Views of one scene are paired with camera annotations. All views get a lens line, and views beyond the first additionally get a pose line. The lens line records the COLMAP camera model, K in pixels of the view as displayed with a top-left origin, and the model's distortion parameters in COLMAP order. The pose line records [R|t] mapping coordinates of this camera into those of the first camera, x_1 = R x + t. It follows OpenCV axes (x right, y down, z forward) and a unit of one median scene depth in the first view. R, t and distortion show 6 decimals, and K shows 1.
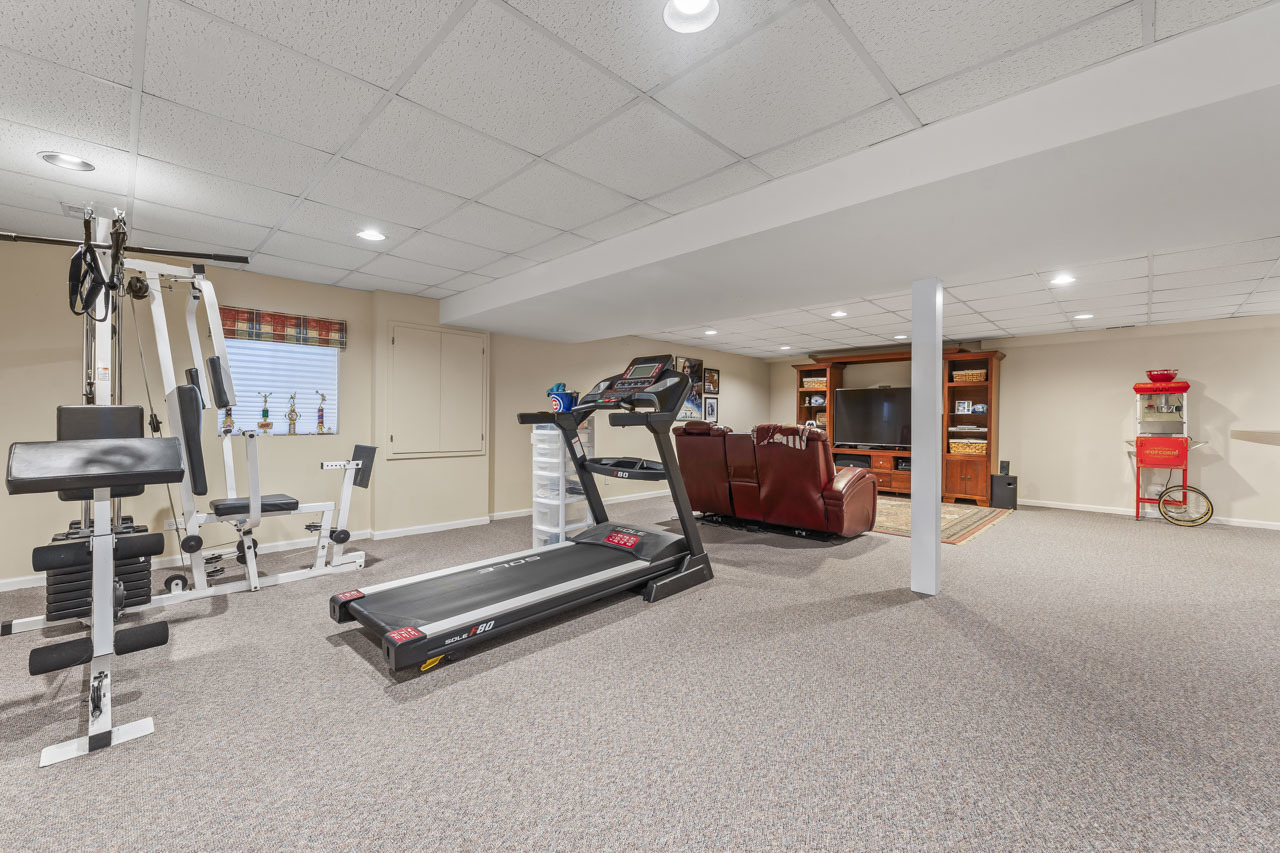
lens RADIAL K [[513.7, 0, 632.4], [0, 513.7, 423.7], [0, 0, 1]] dist [0.000059, -0.000613]
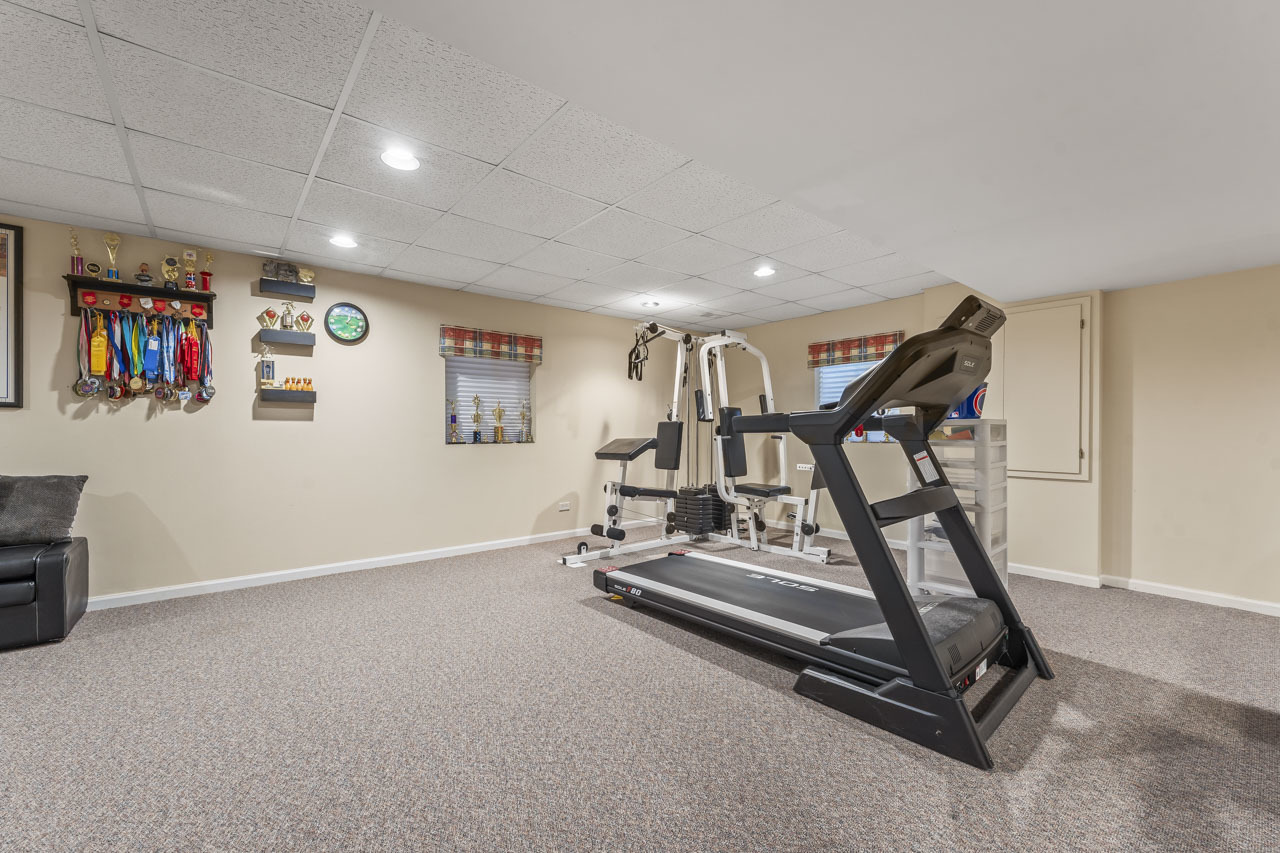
lens RADIAL K [[513.7, 0, 632.8], [0, 513.7, 428.9], [0, 0, 1]] dist [0.000059, -0.000613]
pose [[-0.091076, -0.006124, -0.995825, 0.728442], [-0.007772, 0.999955, -0.005439, 0.004367], [0.995814, 0.007244, -0.091119, 0.832392]]
